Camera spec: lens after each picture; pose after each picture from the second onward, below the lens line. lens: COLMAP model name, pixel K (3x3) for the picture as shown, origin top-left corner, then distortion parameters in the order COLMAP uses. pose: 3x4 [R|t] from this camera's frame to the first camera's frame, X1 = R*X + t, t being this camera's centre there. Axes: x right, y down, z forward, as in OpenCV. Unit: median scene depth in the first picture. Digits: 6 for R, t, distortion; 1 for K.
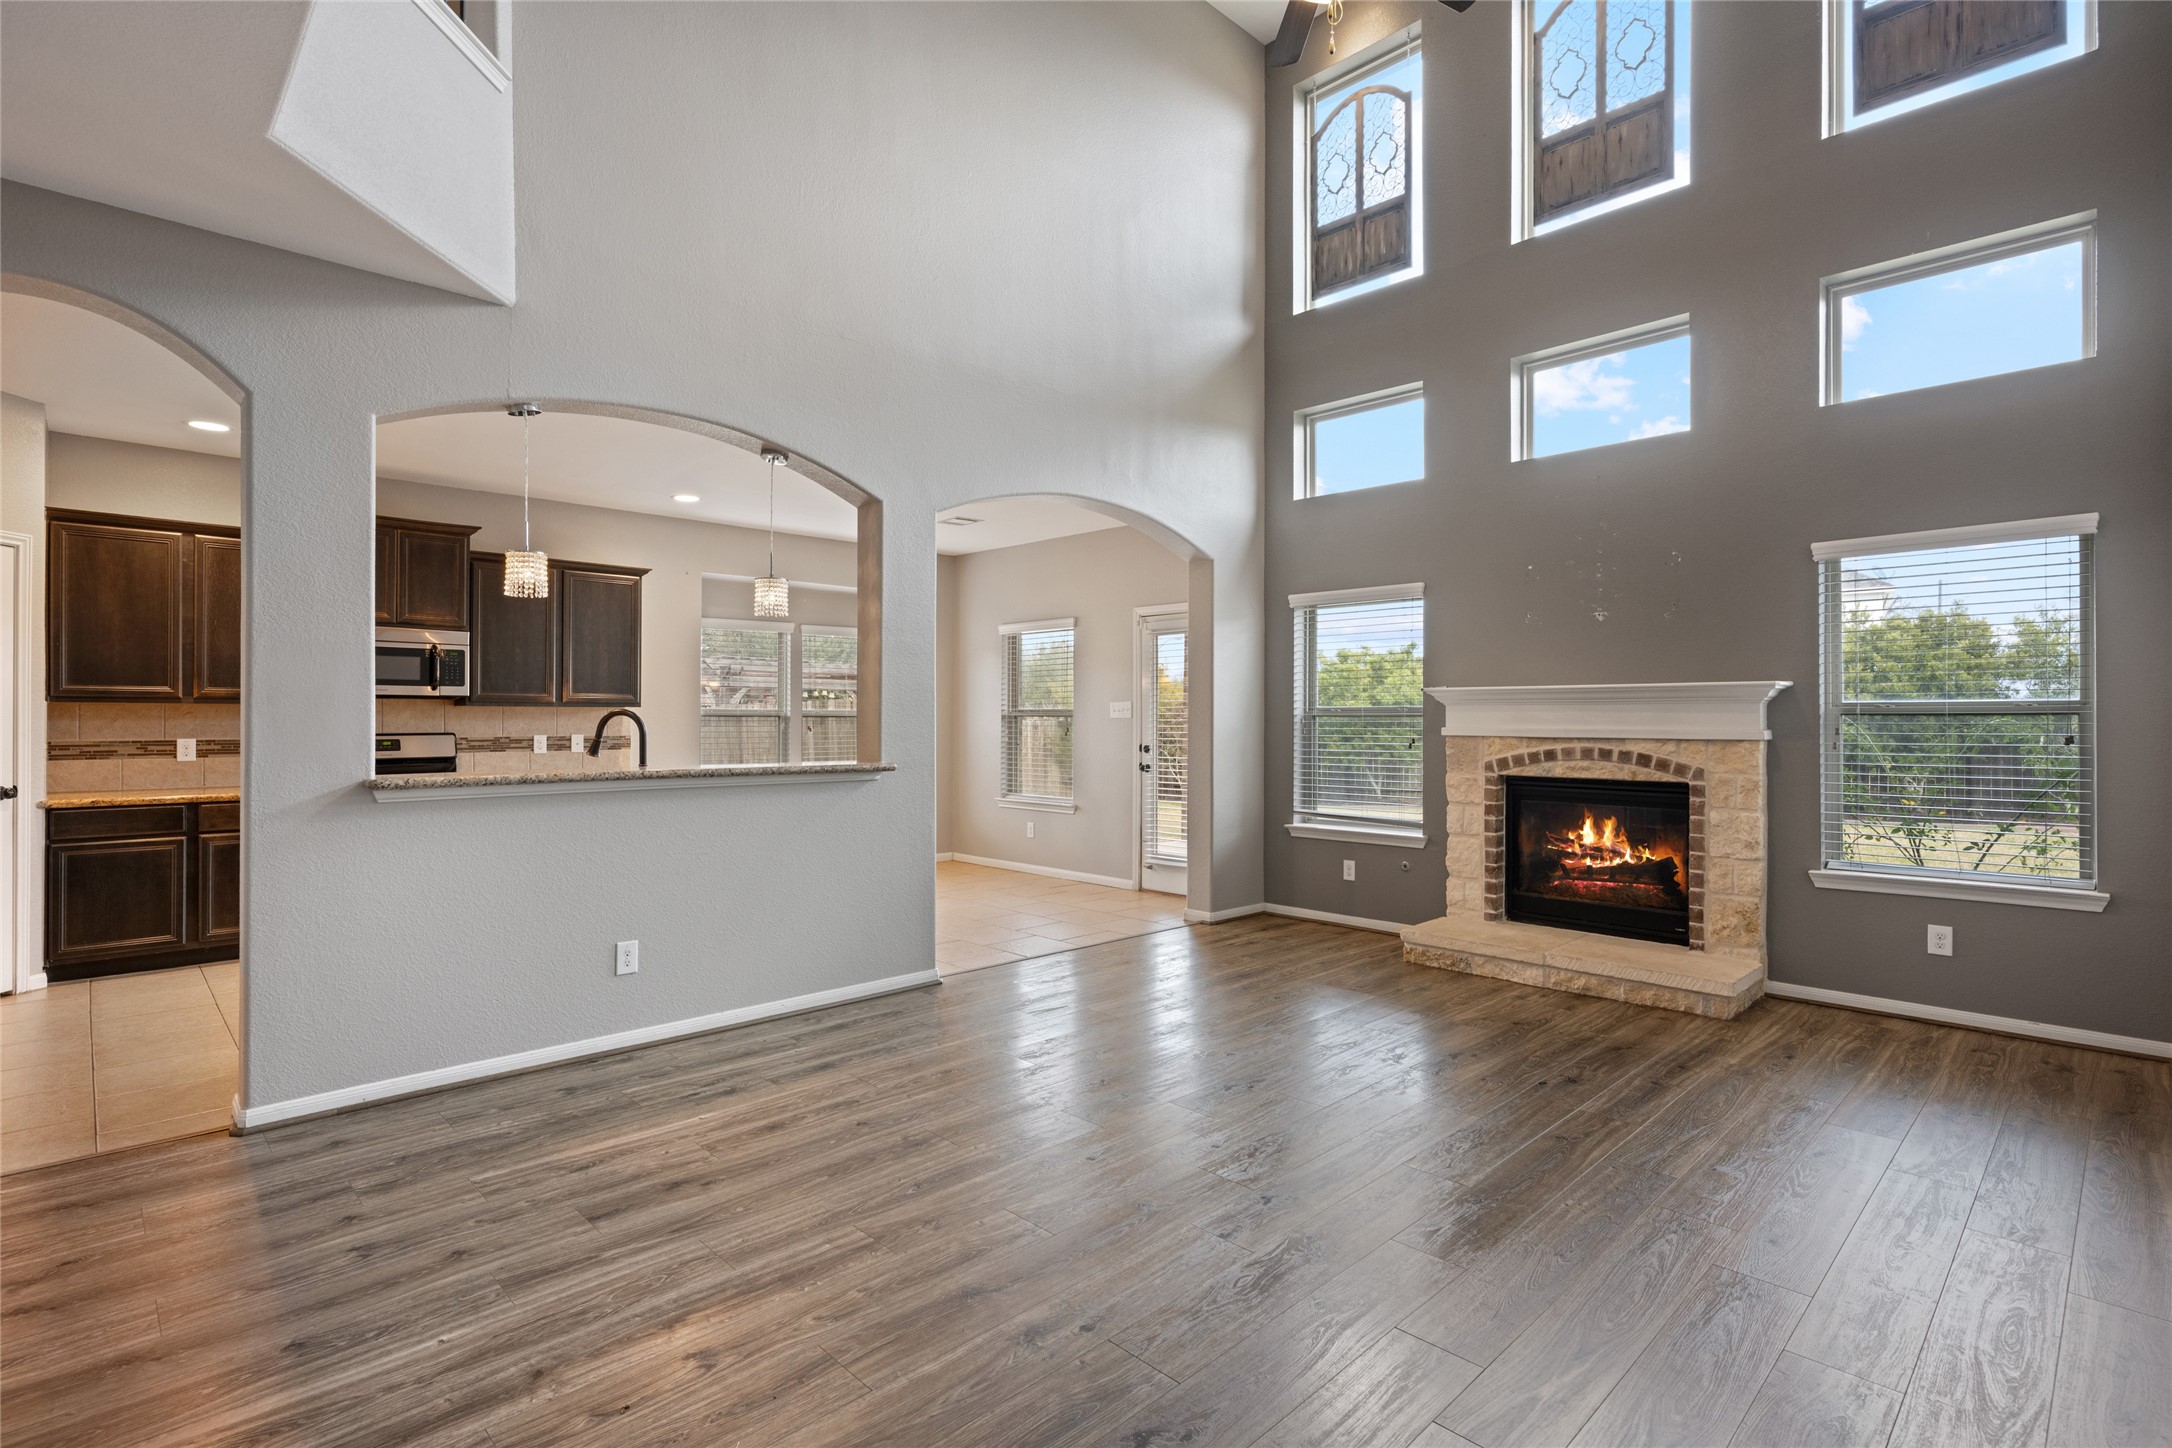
lens RADIAL K [[1035.6, 0, 1078.1], [0, 1035.6, 724.3], [0, 0, 1]] dist [-0.002579, 0.001992]
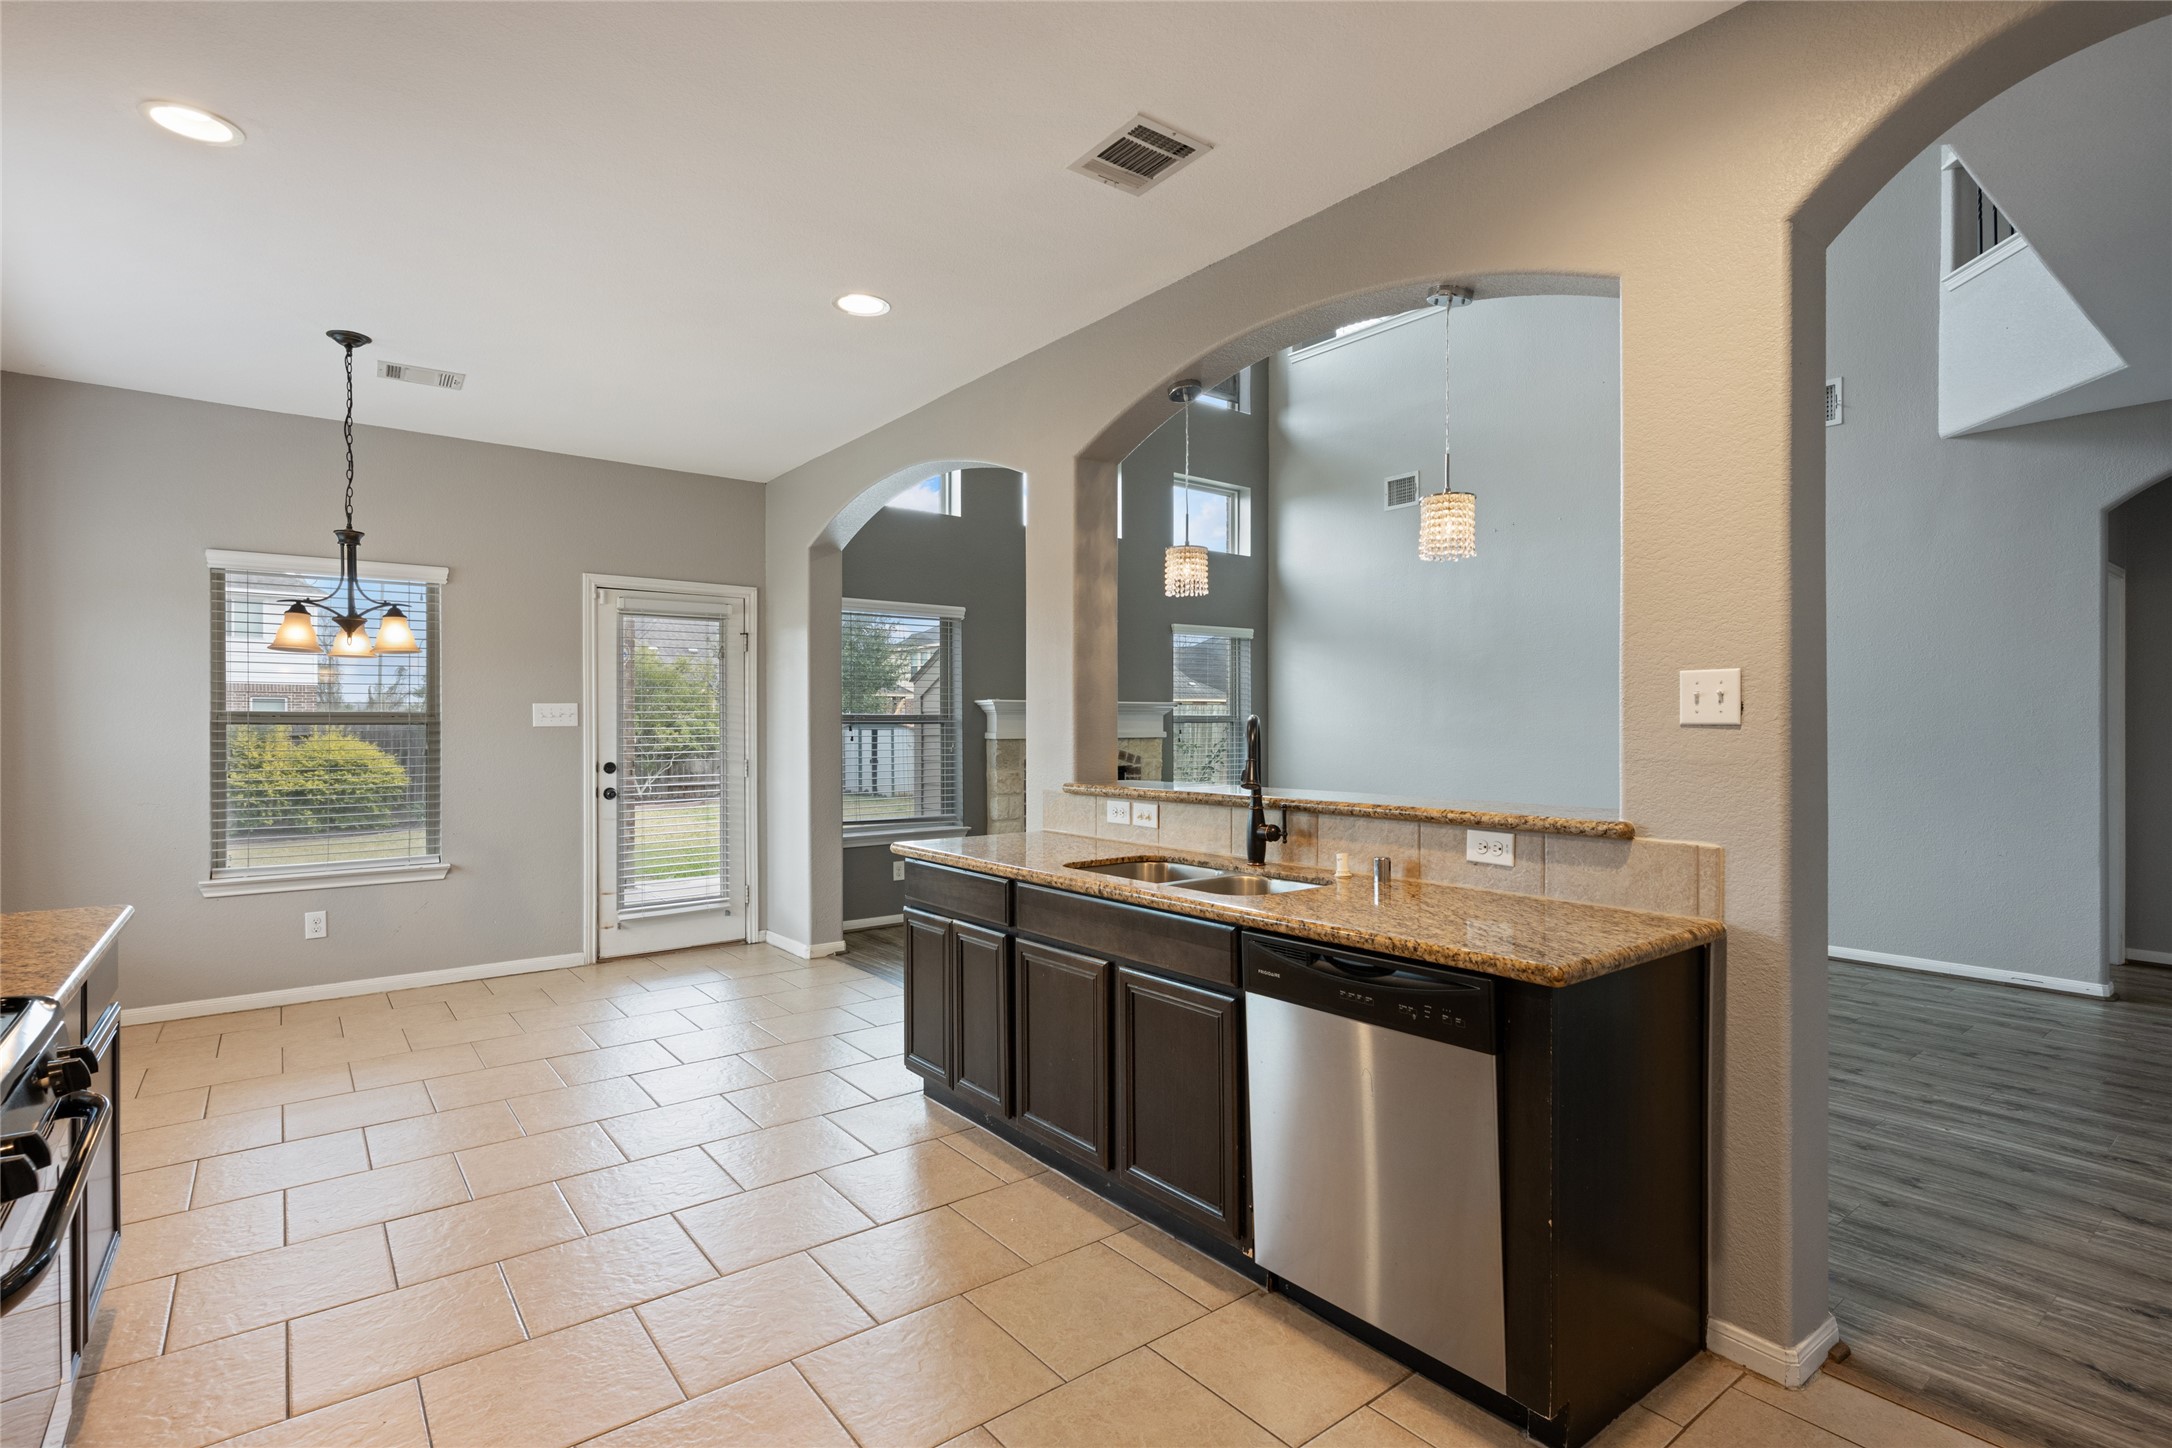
lens RADIAL K [[1035.6, 0, 1080.2], [0, 1035.6, 721.8], [0, 0, 1]] dist [-0.002579, 0.001992]
pose [[0.110543, -0.001282, 0.993871, -0.901269], [0.006928, 0.999976, 0.000519, -0.010516], [-0.993847, 0.006828, 0.110549, 0.828592]]
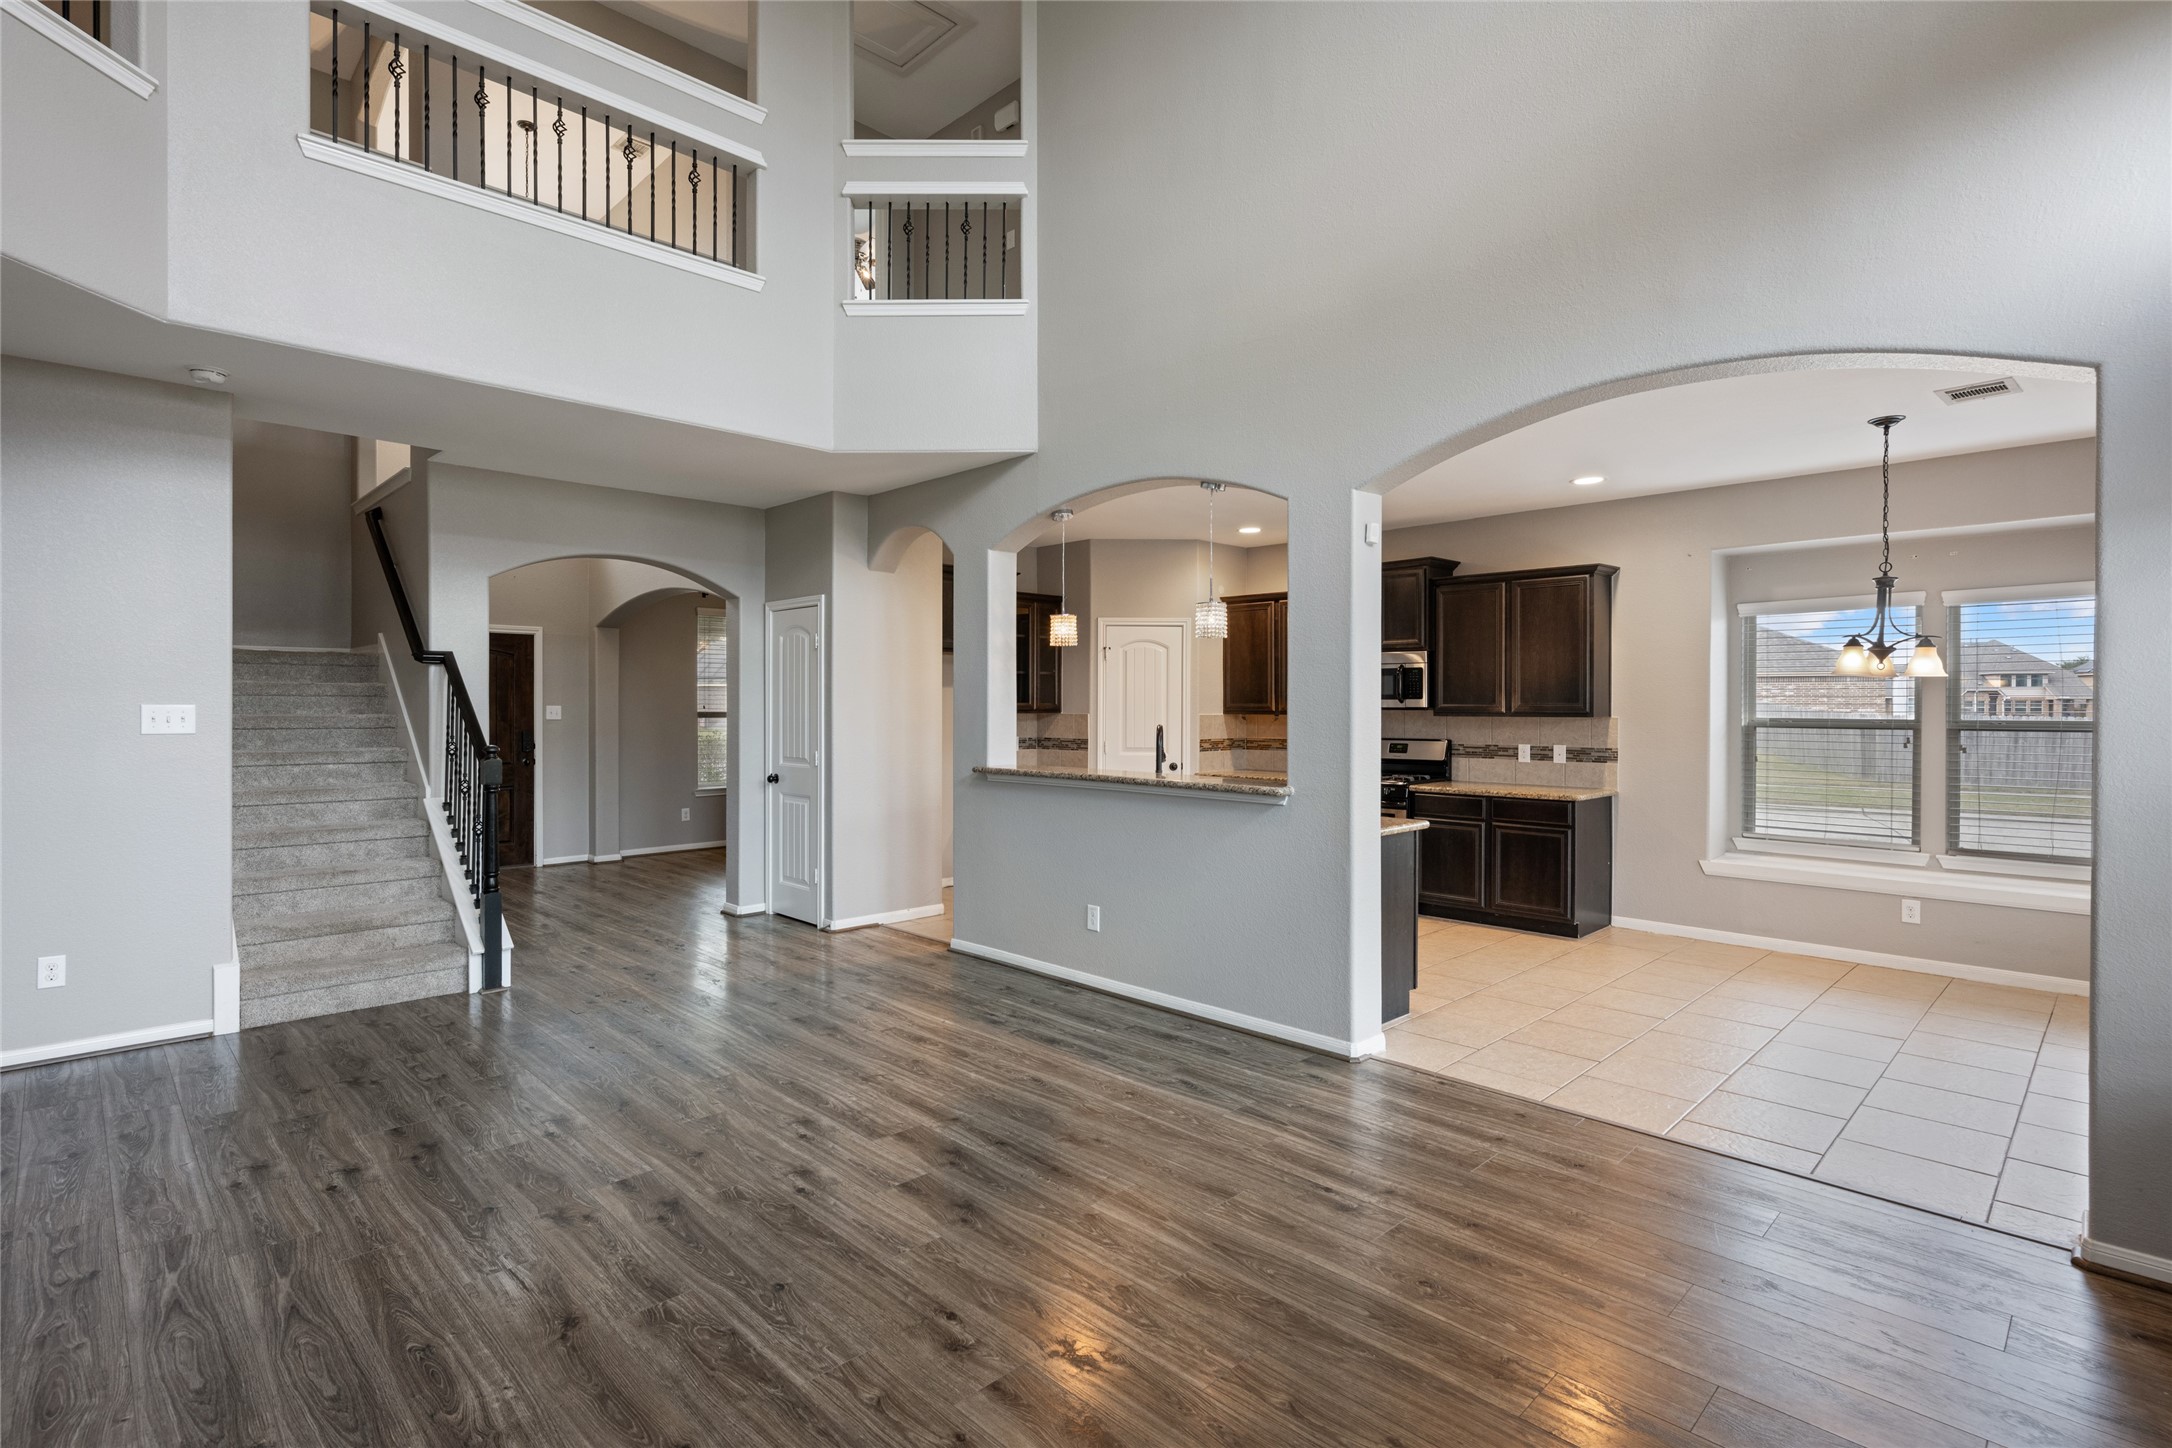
lens RADIAL K [[1035.6, 0, 1083.9], [0, 1035.6, 716.4], [0, 0, 1]] dist [-0.002579, 0.001992]
pose [[0.008742, 0.007423, -0.999934, 0.636617], [-0.006819, 0.999950, 0.007364, -0.027674], [0.999939, 0.006754, 0.008792, 0.719757]]
